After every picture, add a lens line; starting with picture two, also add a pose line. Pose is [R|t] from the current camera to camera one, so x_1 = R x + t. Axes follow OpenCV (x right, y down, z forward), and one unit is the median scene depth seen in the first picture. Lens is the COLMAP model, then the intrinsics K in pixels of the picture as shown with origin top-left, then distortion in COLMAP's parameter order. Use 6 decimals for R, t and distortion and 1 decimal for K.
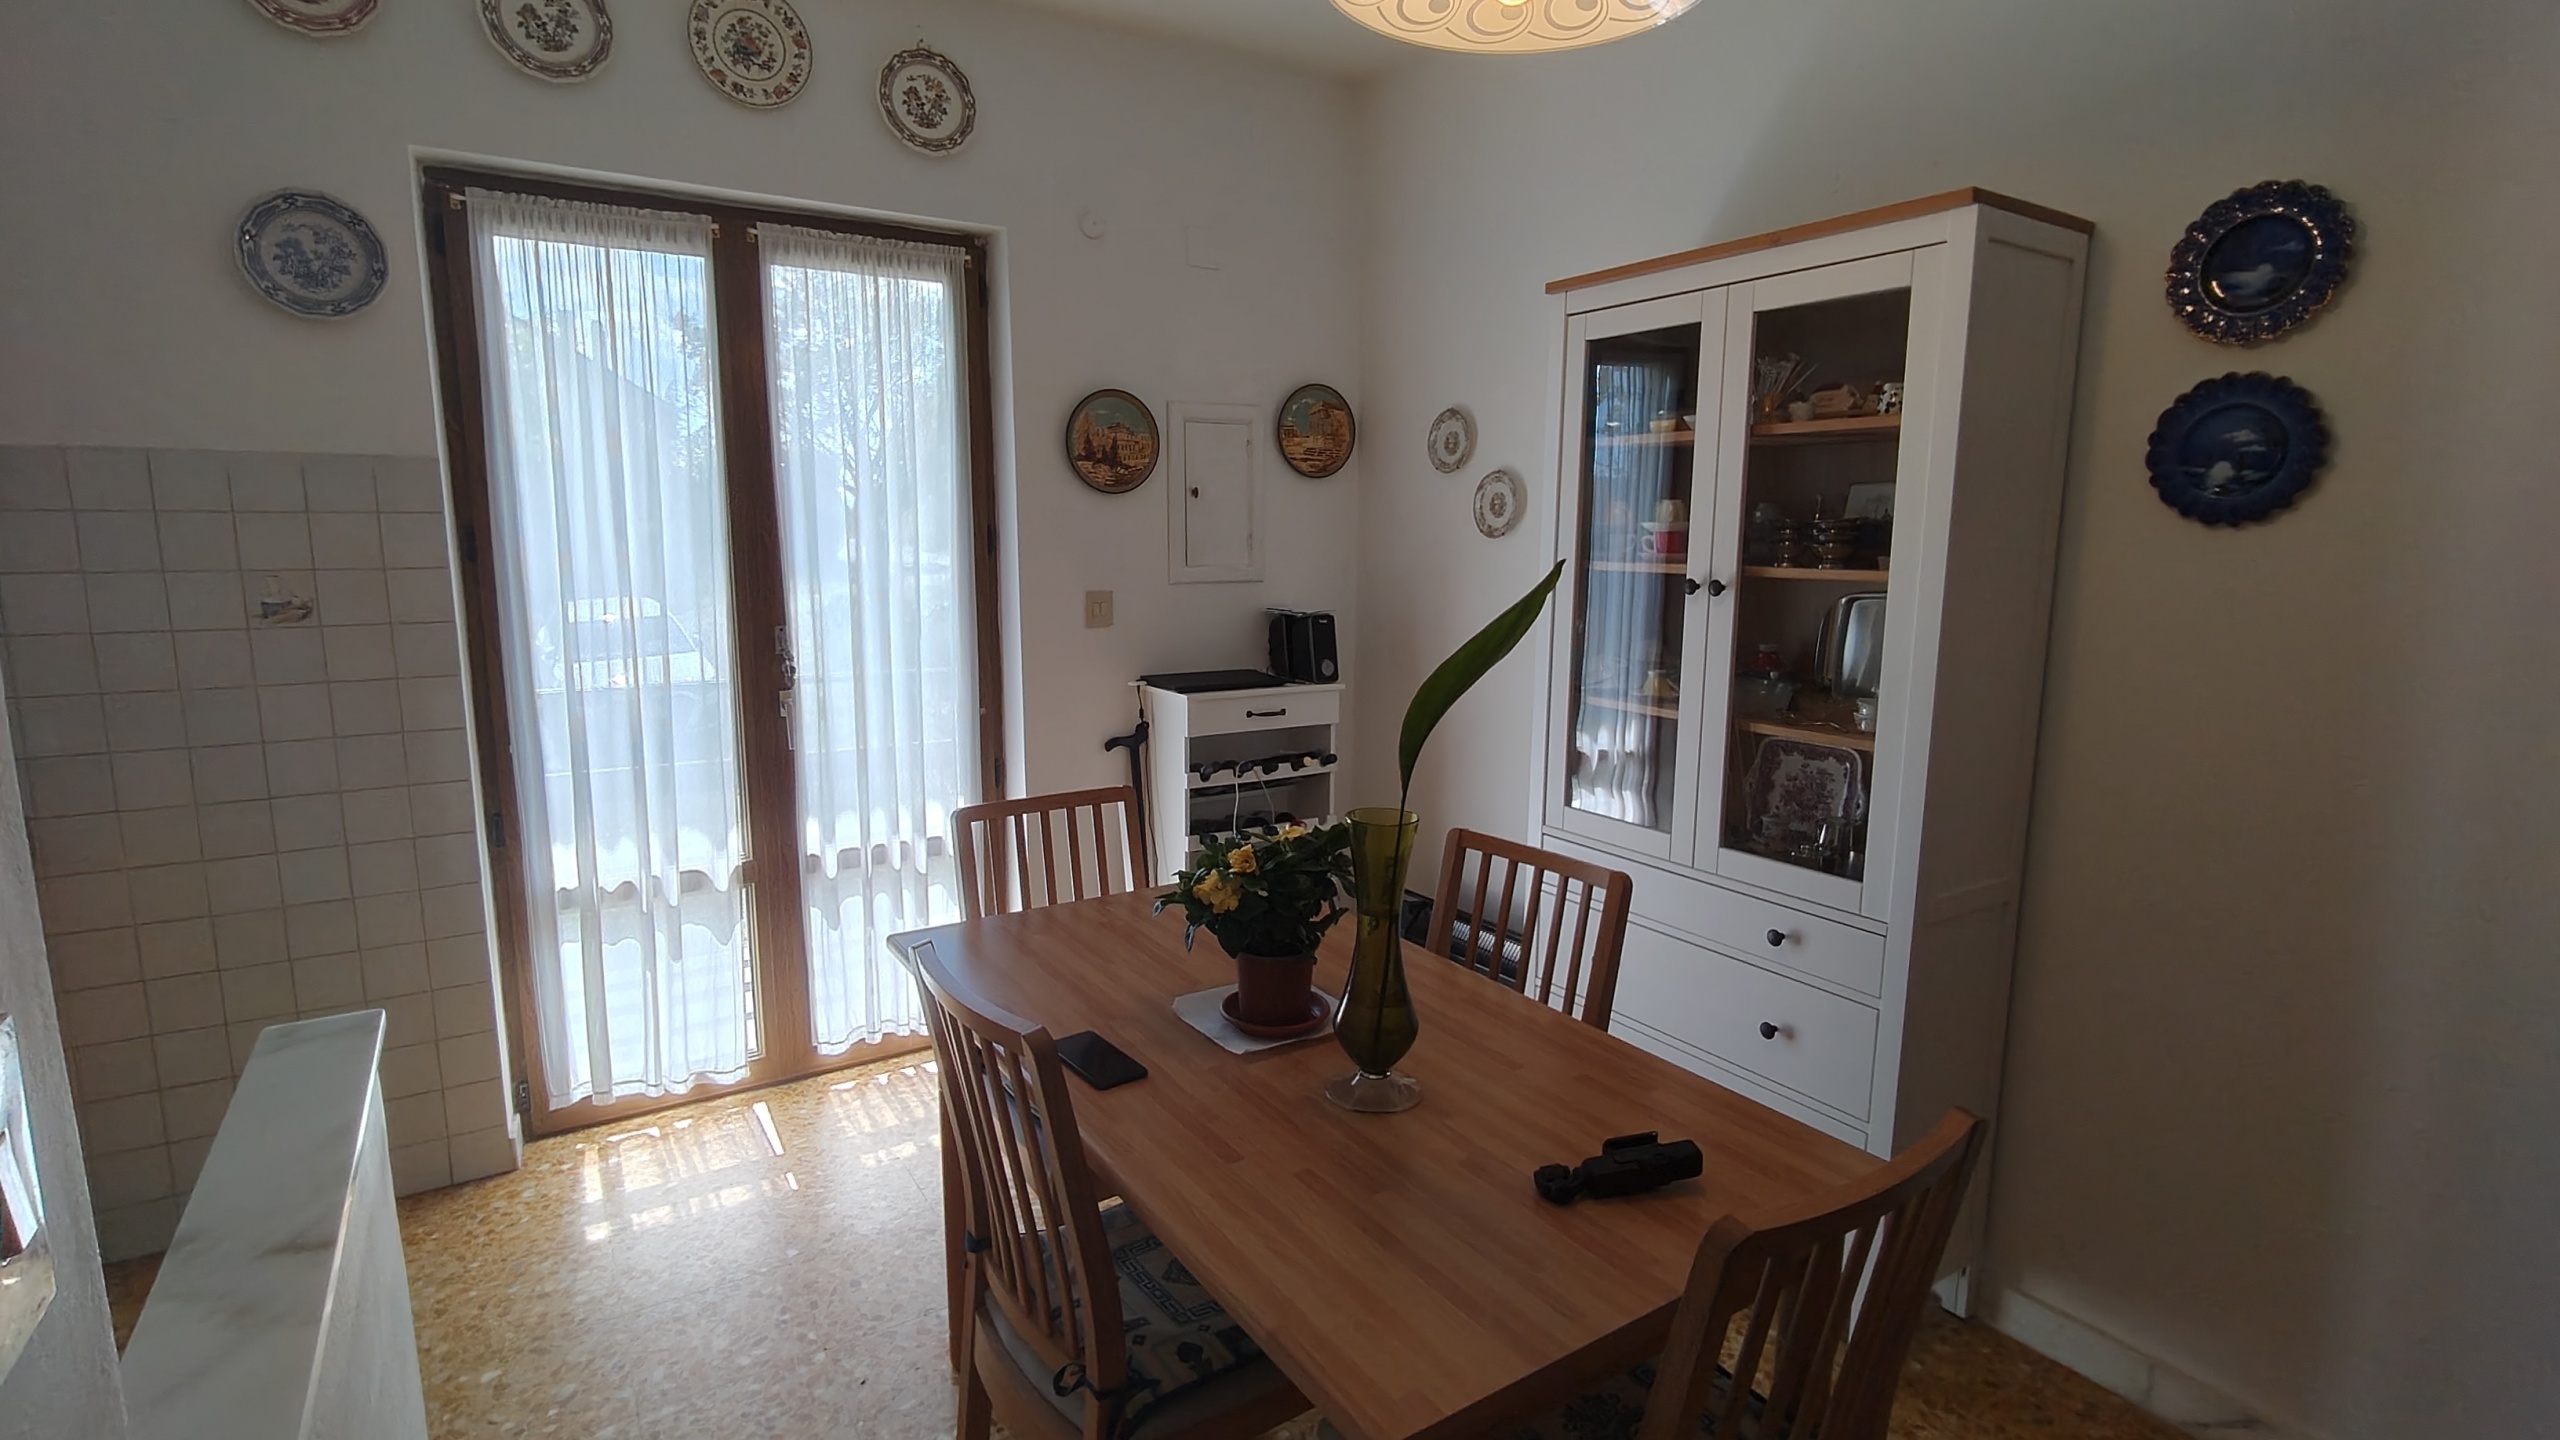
lens RADIAL K [[1209.7, 0, 1278.6], [0, 1209.7, 712.0], [0, 0, 1]] dist [0.000279, -0.001399]
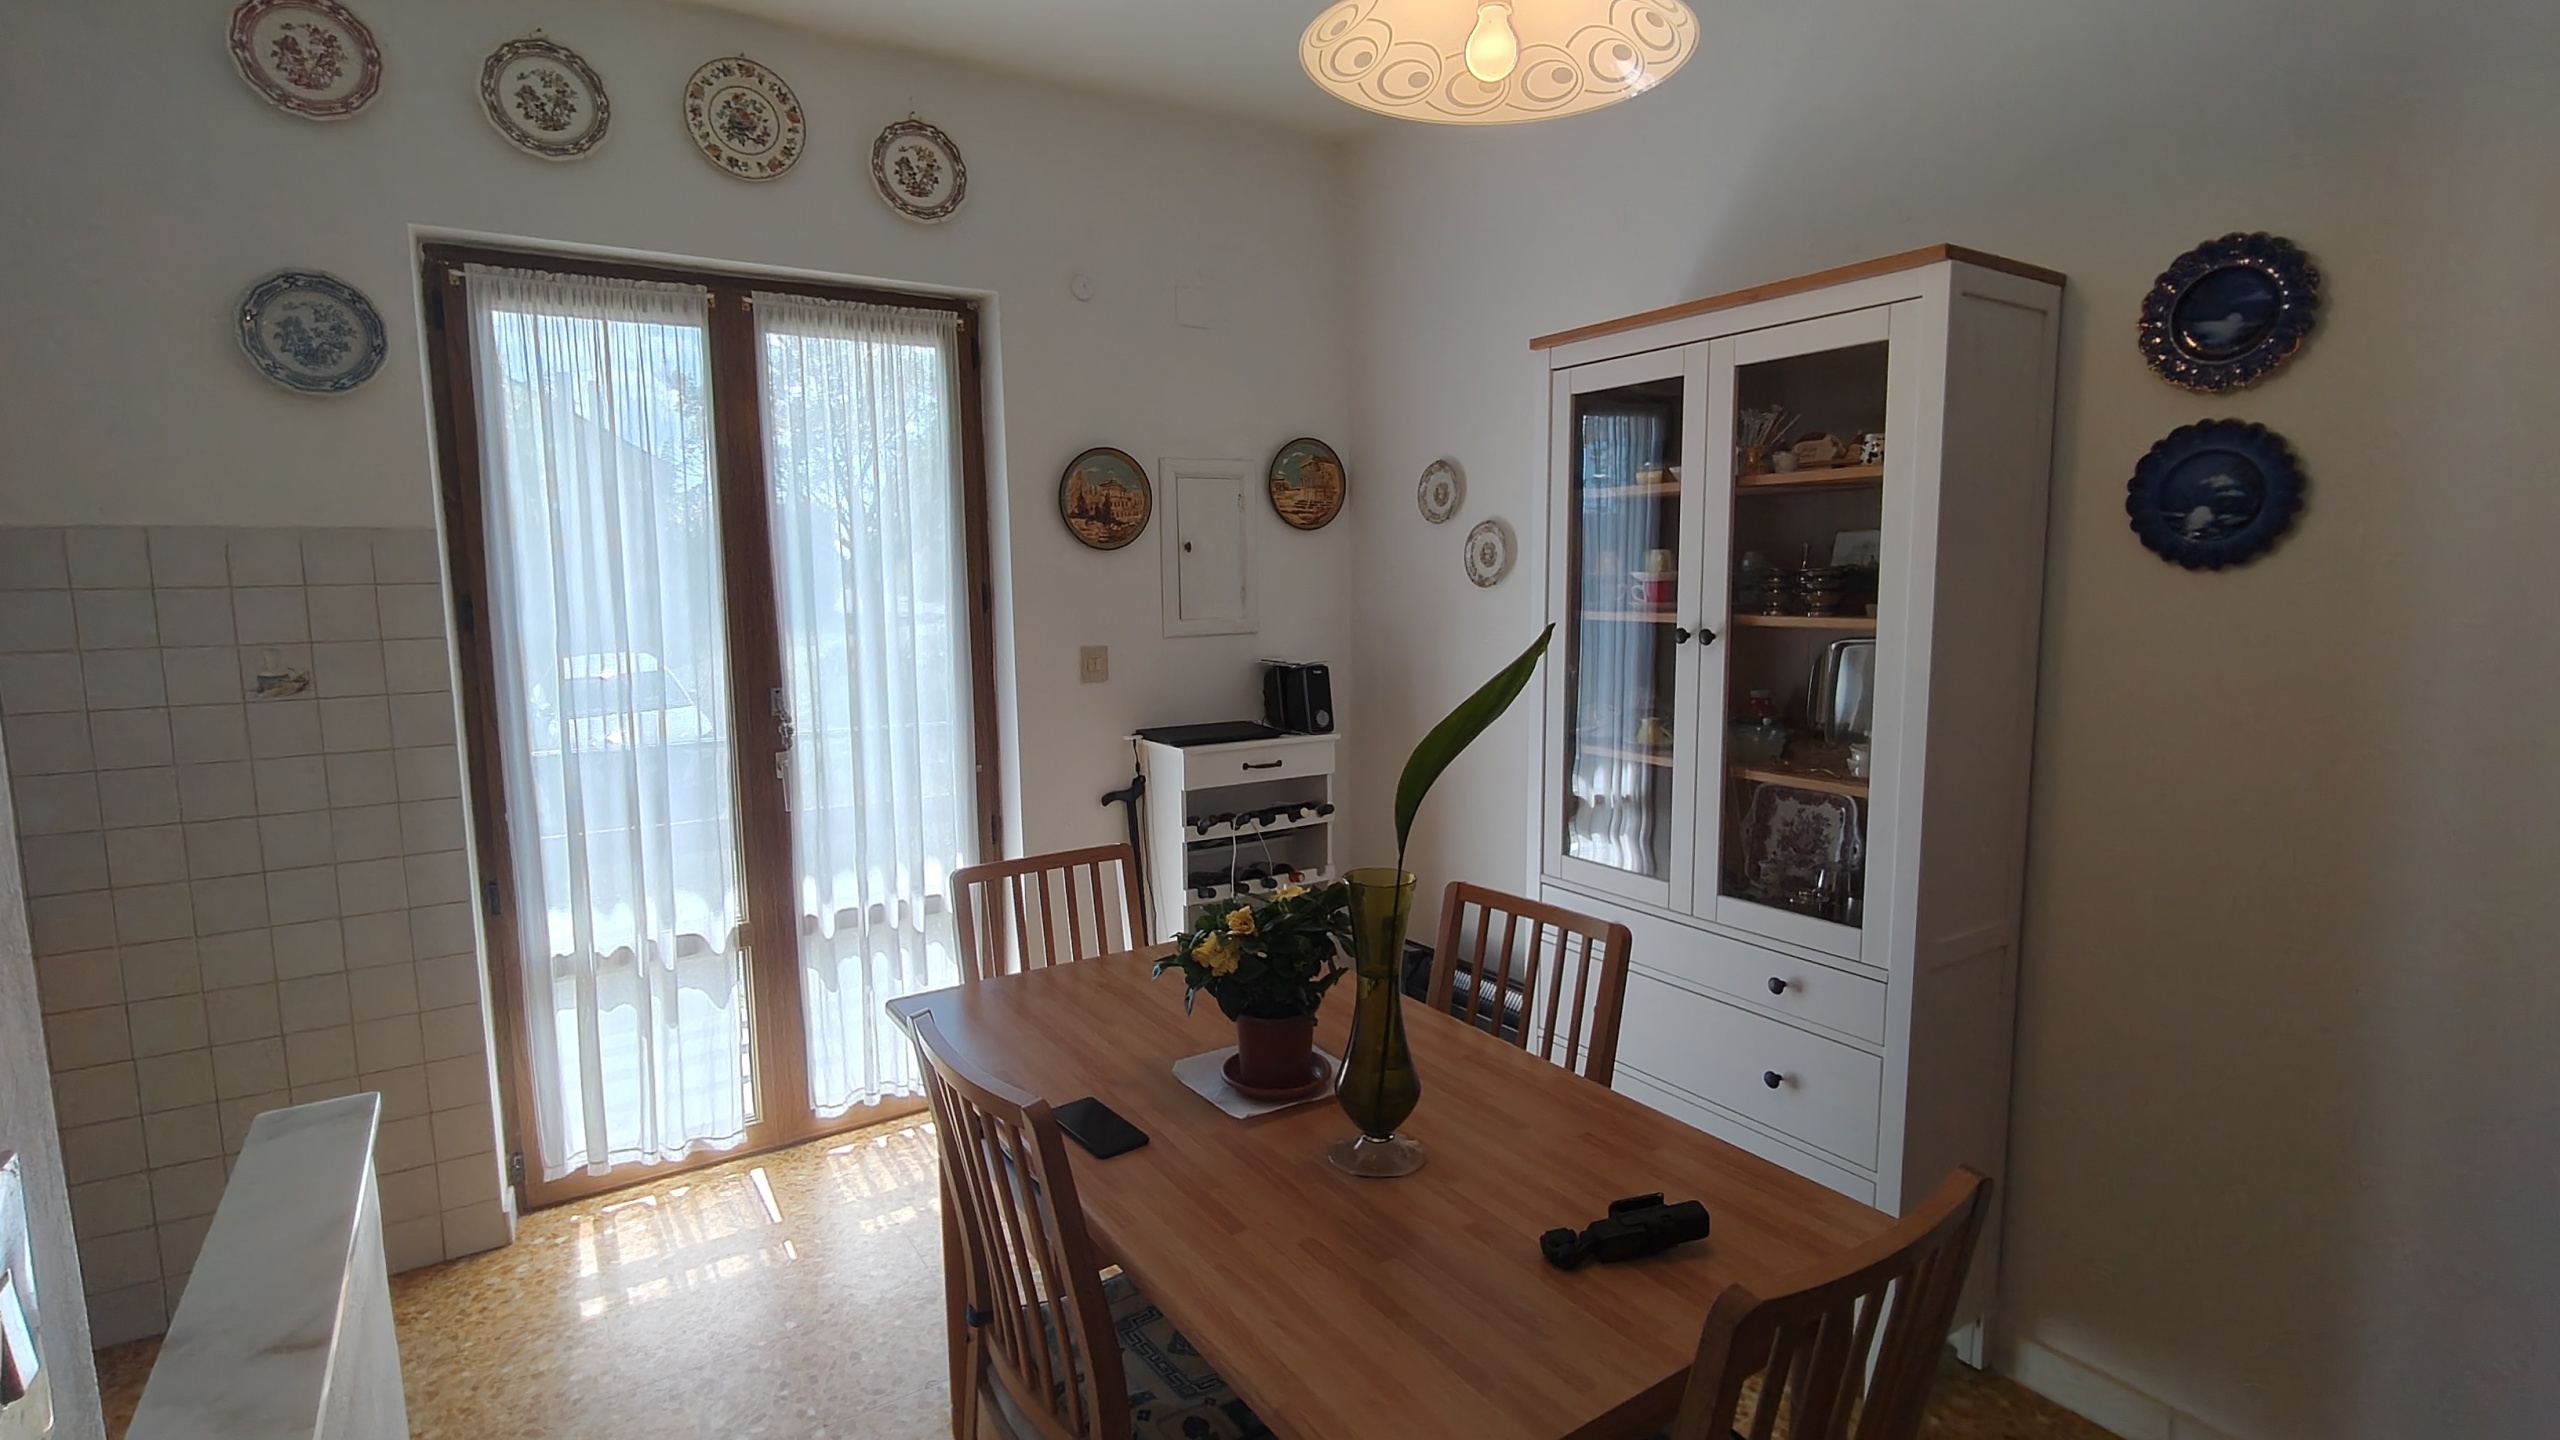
lens RADIAL K [[1209.7, 0, 1278.5], [0, 1209.7, 711.4], [0, 0, 1]] dist [0.000279, -0.001399]
pose [[0.999828, -0.018259, 0.003240, 0.000748], [0.018364, 0.999177, -0.036170, -0.009475], [-0.002577, 0.036224, 0.999340, -0.003130]]
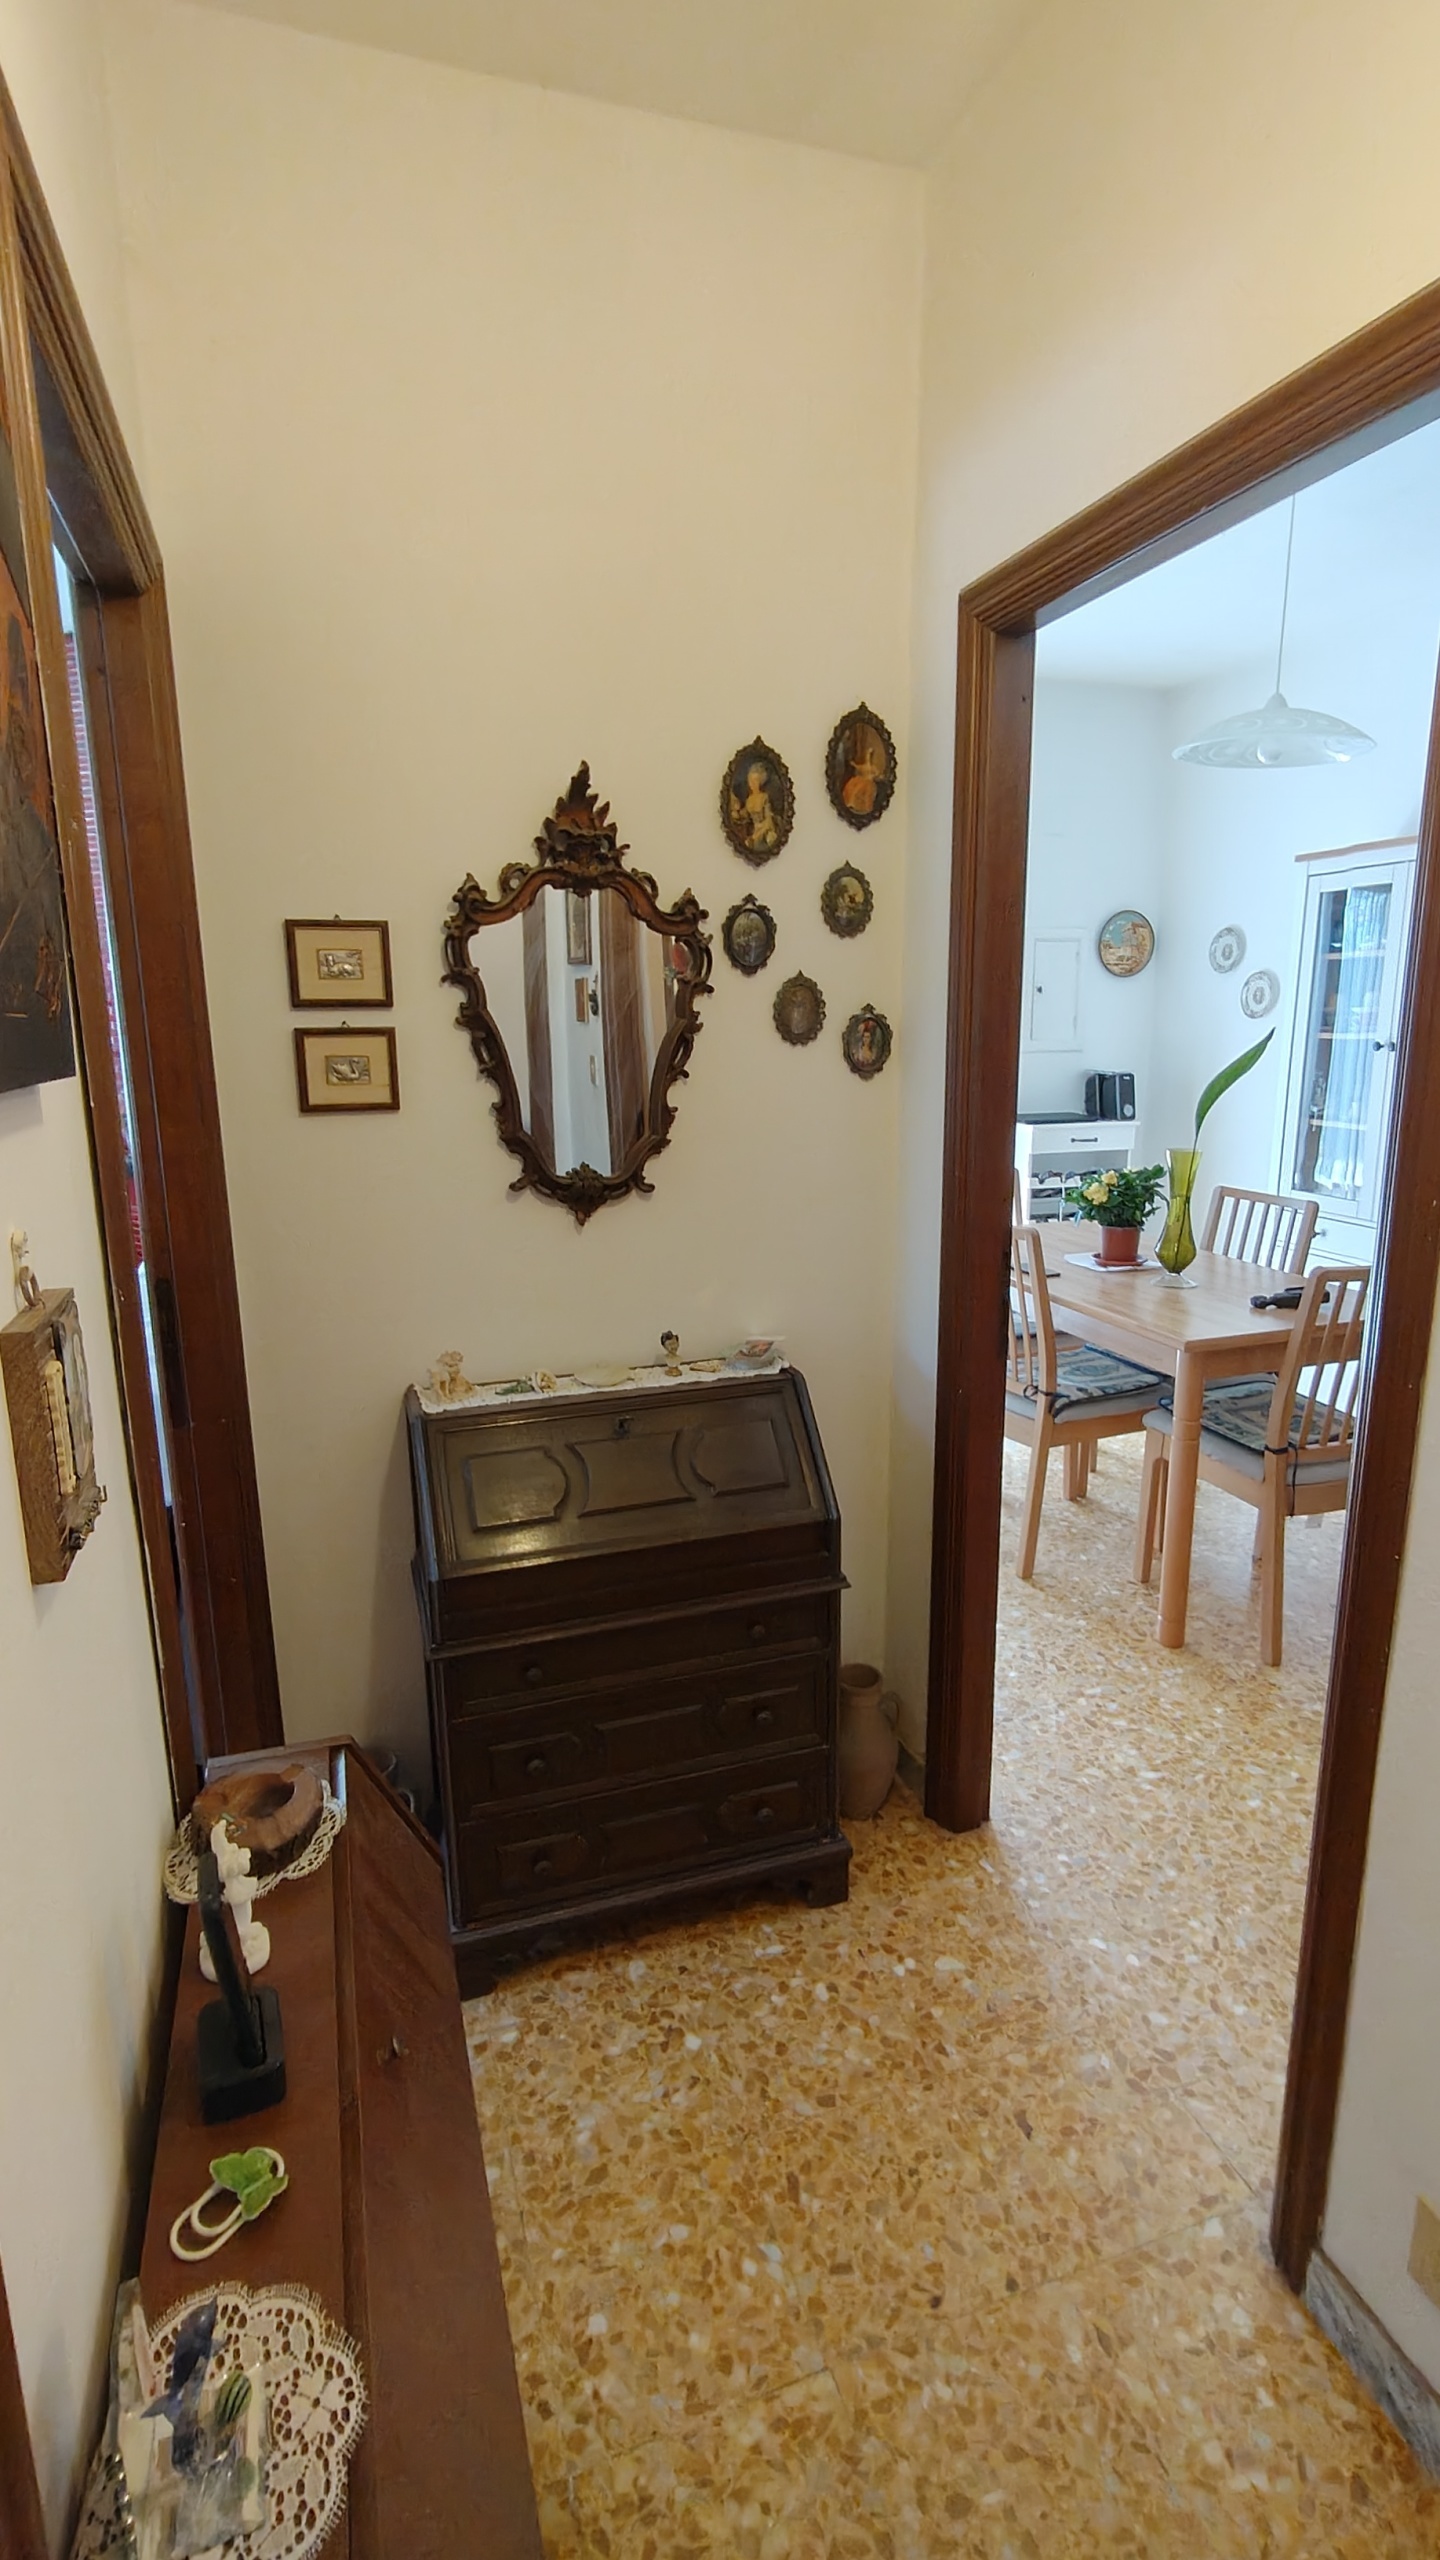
lens RADIAL K [[1209.7, 0, 738.5], [0, 1209.7, 1285.2], [0, 0, 1]] dist [0.000279, -0.001399]
pose [[0.973539, 0.037827, -0.225369, -0.111363], [-0.022114, 0.997171, 0.071840, 0.109333], [0.227449, -0.064955, 0.971621, -0.739541]]
